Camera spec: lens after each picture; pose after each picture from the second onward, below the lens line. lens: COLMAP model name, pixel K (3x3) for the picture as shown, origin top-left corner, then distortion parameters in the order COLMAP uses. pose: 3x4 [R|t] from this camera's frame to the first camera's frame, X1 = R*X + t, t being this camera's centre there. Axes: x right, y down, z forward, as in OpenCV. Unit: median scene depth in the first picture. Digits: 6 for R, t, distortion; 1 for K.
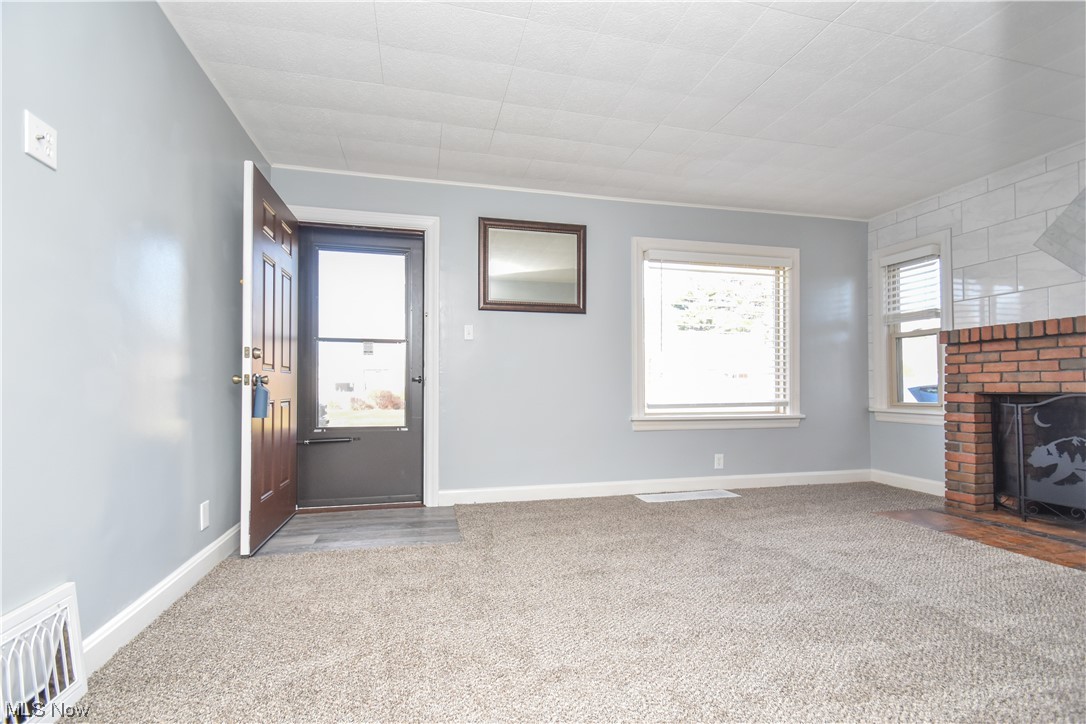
lens RADIAL K [[499.2, 0, 543.3], [0, 499.2, 368.9], [0, 0, 1]] dist [-0.020235, -0.002414]
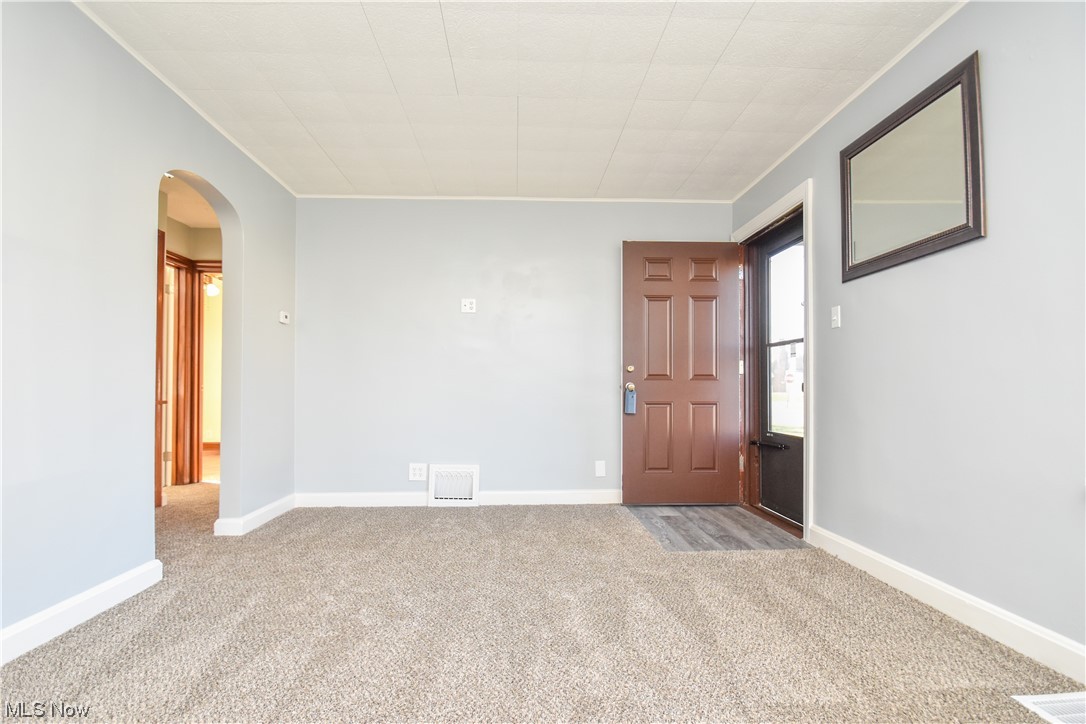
lens RADIAL K [[508.9, 0, 542.5], [0, 508.9, 366.2], [0, 0, 1]] dist [-0.017193, -0.000820]
pose [[-0.177064, -0.044640, -0.983186, 0.701850], [0.024399, 0.998465, -0.049728, 0.026115], [0.983897, -0.032793, -0.175703, 0.772587]]
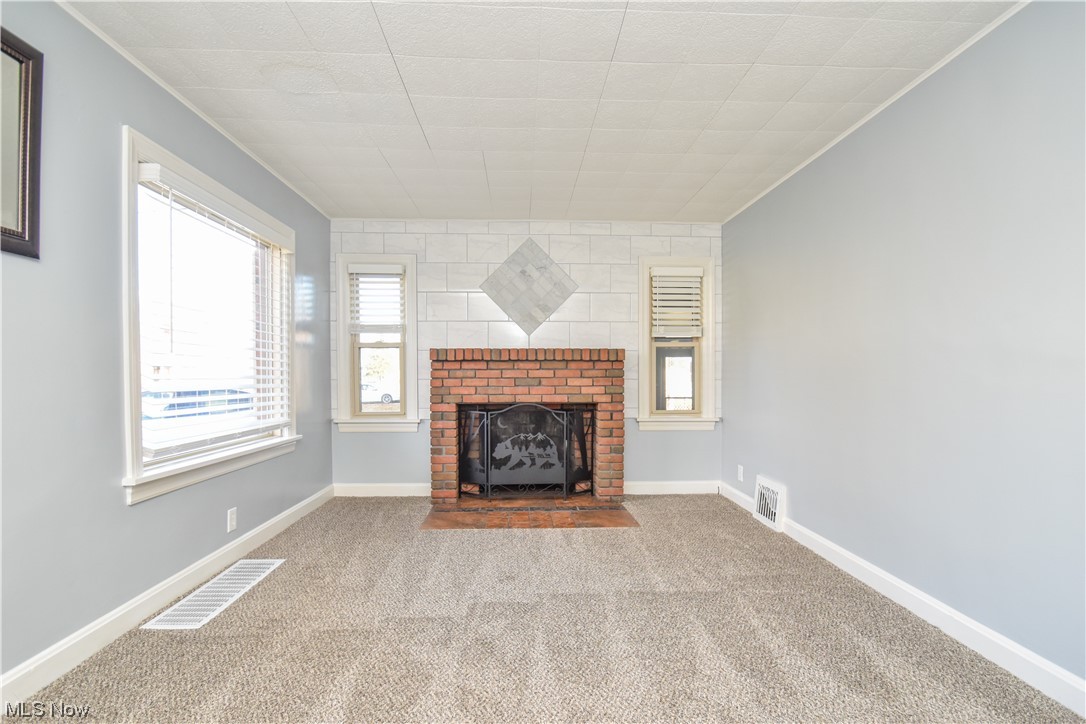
lens RADIAL K [[508.9, 0, 538.7], [0, 508.9, 377.9], [0, 0, 1]] dist [-0.017193, -0.000820]
pose [[0.192444, -0.003413, 0.981302, -0.284725], [-0.034621, 0.999348, 0.010265, -0.031839], [-0.980697, -0.035949, 0.192201, 0.565664]]
